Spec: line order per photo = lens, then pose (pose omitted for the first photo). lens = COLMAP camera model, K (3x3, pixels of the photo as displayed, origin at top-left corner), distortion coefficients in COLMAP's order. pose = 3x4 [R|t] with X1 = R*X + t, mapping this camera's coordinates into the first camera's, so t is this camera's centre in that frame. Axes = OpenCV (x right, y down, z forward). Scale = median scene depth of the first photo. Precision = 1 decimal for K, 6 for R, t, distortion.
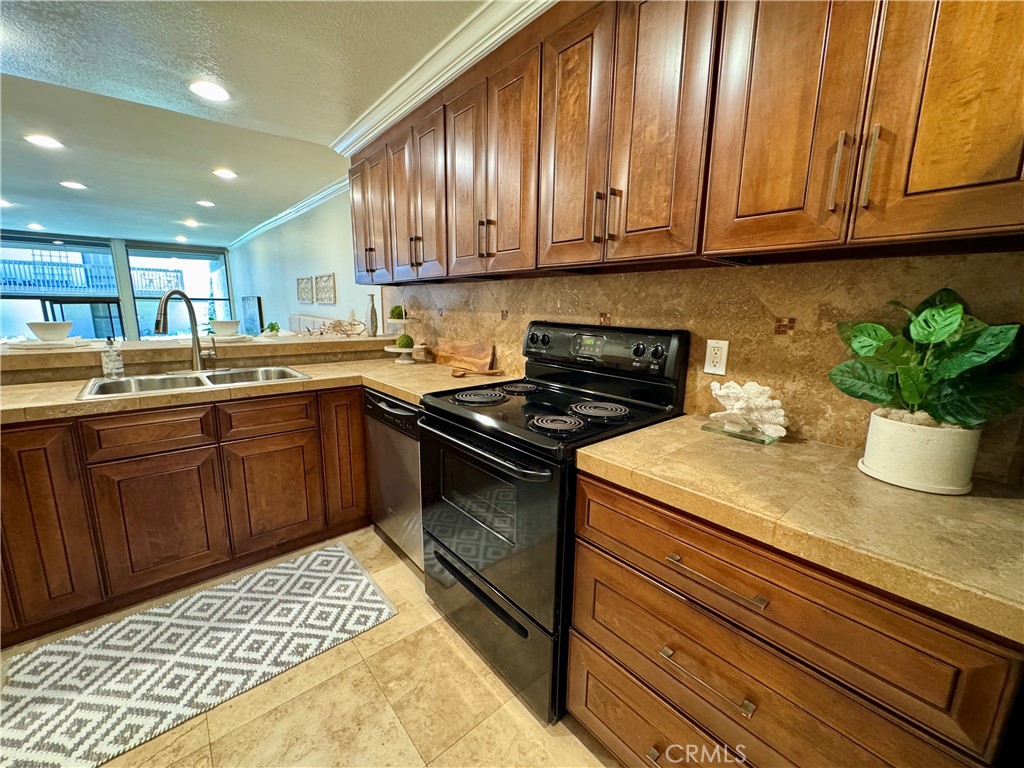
lens RADIAL K [[410.7, 0, 511.7], [0, 410.7, 383.2], [0, 0, 1]] dist [-0.006411, 0.000681]
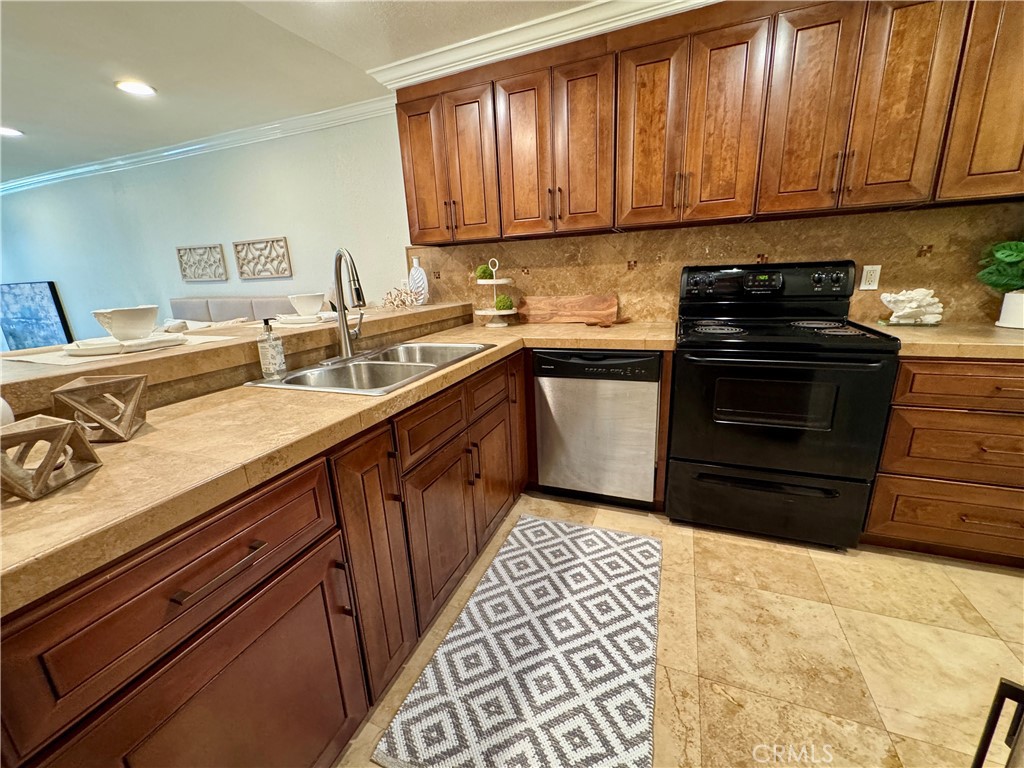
lens RADIAL K [[410.7, 0, 510.4], [0, 410.7, 384.3], [0, 0, 1]] dist [-0.006411, 0.000681]
pose [[0.886071, -0.173959, 0.429671, -1.139382], [0.143083, 0.984290, 0.103439, -0.021020], [-0.440915, -0.030176, 0.897041, 0.227431]]
